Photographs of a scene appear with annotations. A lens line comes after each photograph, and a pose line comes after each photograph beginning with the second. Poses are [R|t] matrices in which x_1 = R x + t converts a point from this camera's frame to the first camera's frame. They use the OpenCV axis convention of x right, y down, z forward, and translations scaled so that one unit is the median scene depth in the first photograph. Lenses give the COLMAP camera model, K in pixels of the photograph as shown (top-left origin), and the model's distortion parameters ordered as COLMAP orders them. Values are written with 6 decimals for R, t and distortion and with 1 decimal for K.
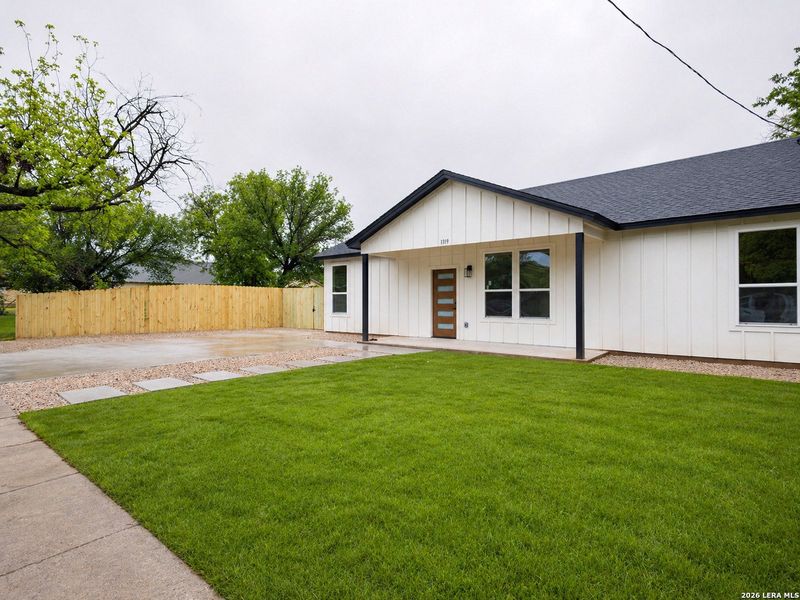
lens RADIAL K [[418.2, 0, 400.0], [0, 418.2, 300.0], [0, 0, 1]] dist [-0.000547, -0.000013]
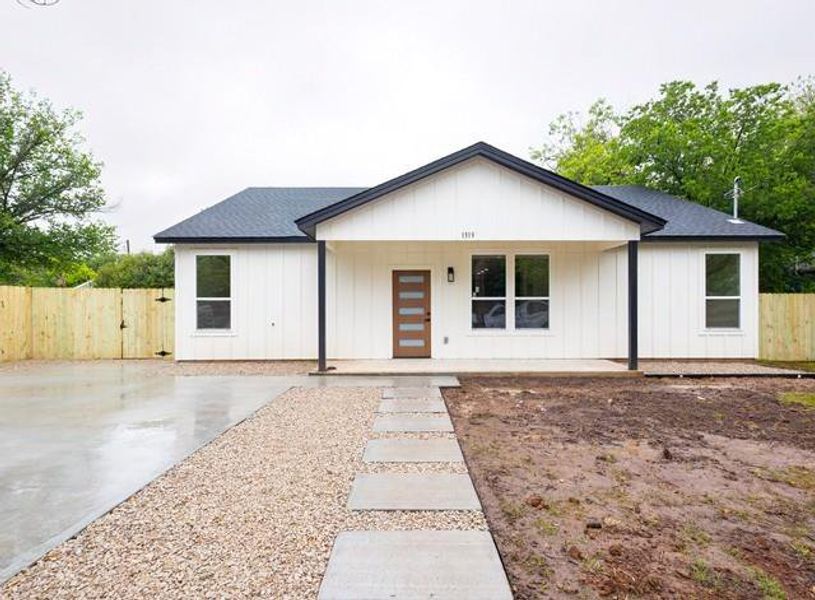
lens RADIAL K [[430.8, 0, 408.8], [0, 430.8, 310.3], [0, 0, 1]] dist [0.003411, 0.000180]
pose [[0.764219, -0.000310, 0.644956, -0.435073], [0.000301, 1.000000, 0.000124, 0.001310], [-0.644956, 0.000100, 0.764219, 0.398223]]
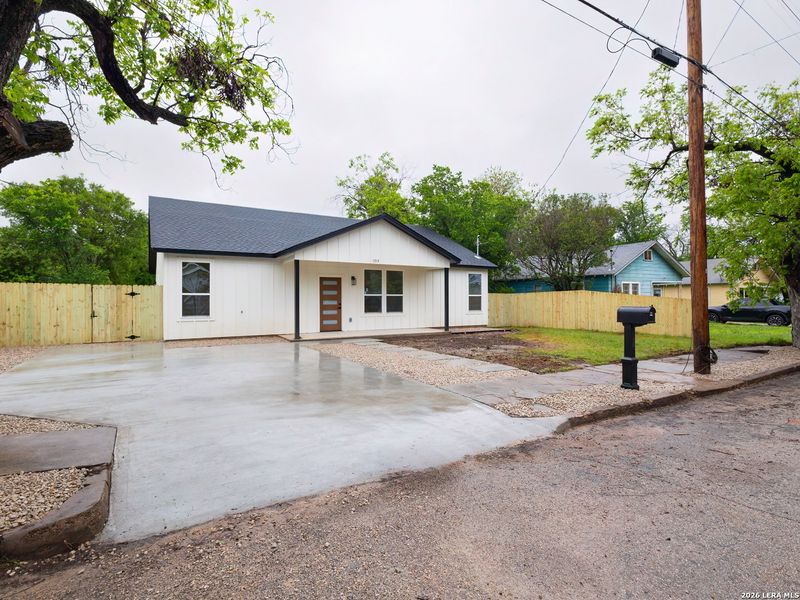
lens RADIAL K [[418.2, 0, 400.0], [0, 418.2, 300.0], [0, 0, 1]] dist [-0.000547, -0.000013]
pose [[0.302305, -0.003798, 0.953204, -1.084529], [-0.002211, 0.999987, 0.004686, -0.011746], [-0.953209, -0.003524, 0.302293, 0.426916]]
